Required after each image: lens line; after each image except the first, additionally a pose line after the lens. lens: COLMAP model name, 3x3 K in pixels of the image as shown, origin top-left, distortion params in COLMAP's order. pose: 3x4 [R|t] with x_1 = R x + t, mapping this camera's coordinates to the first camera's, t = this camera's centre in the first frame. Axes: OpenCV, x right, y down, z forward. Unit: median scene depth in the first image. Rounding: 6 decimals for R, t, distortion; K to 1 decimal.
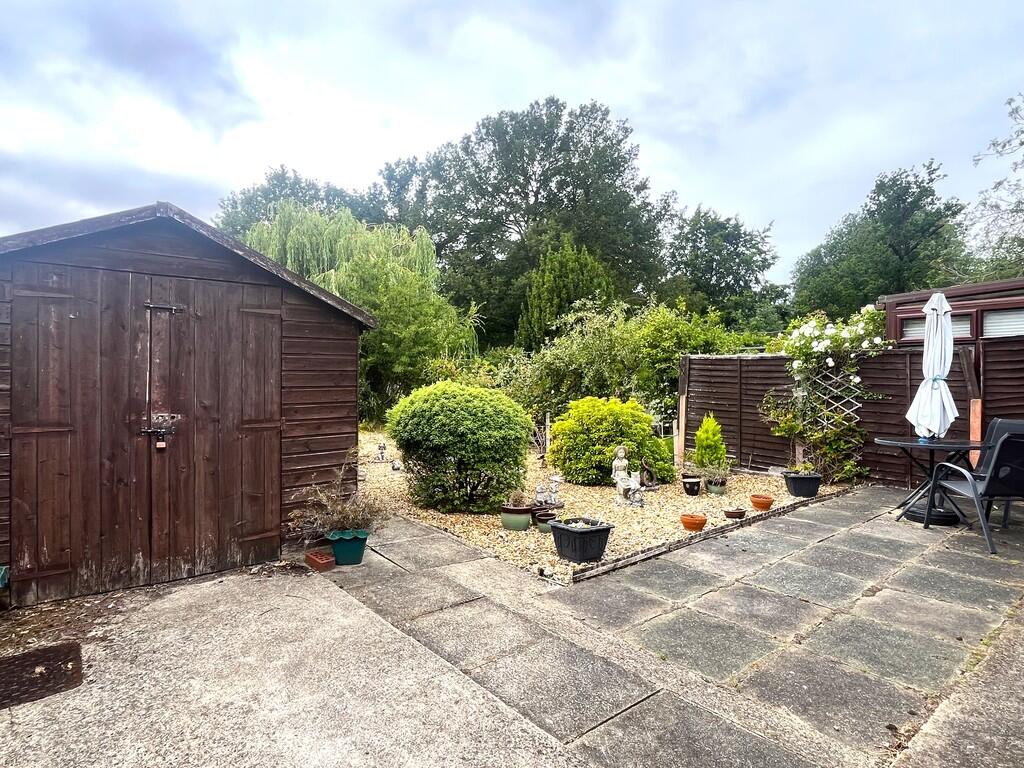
lens RADIAL K [[568.4, 0, 512.4], [0, 568.4, 378.3], [0, 0, 1]] dist [-0.003021, 0.001122]
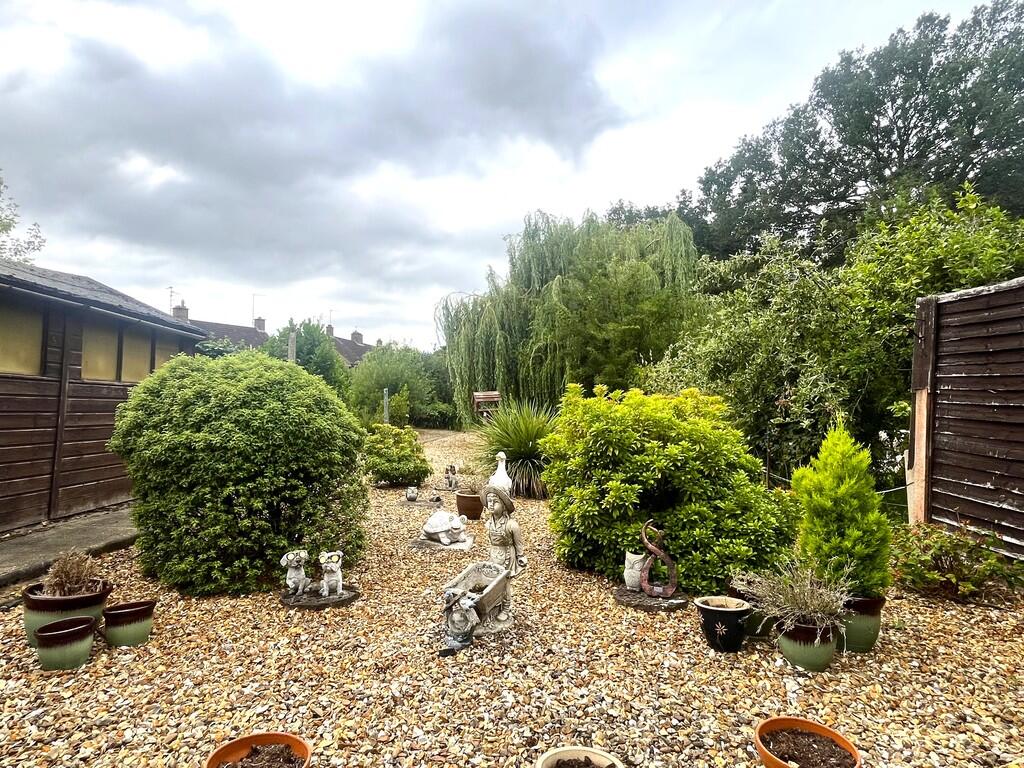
lens RADIAL K [[561.2, 0, 509.5], [0, 561.2, 399.2], [0, 0, 1]] dist [-0.000919, 0.000235]
pose [[0.791994, -0.015238, -0.610338, 0.517397], [0.002184, 0.999753, -0.022126, 0.075339], [0.610525, 0.016191, 0.791832, 0.788962]]
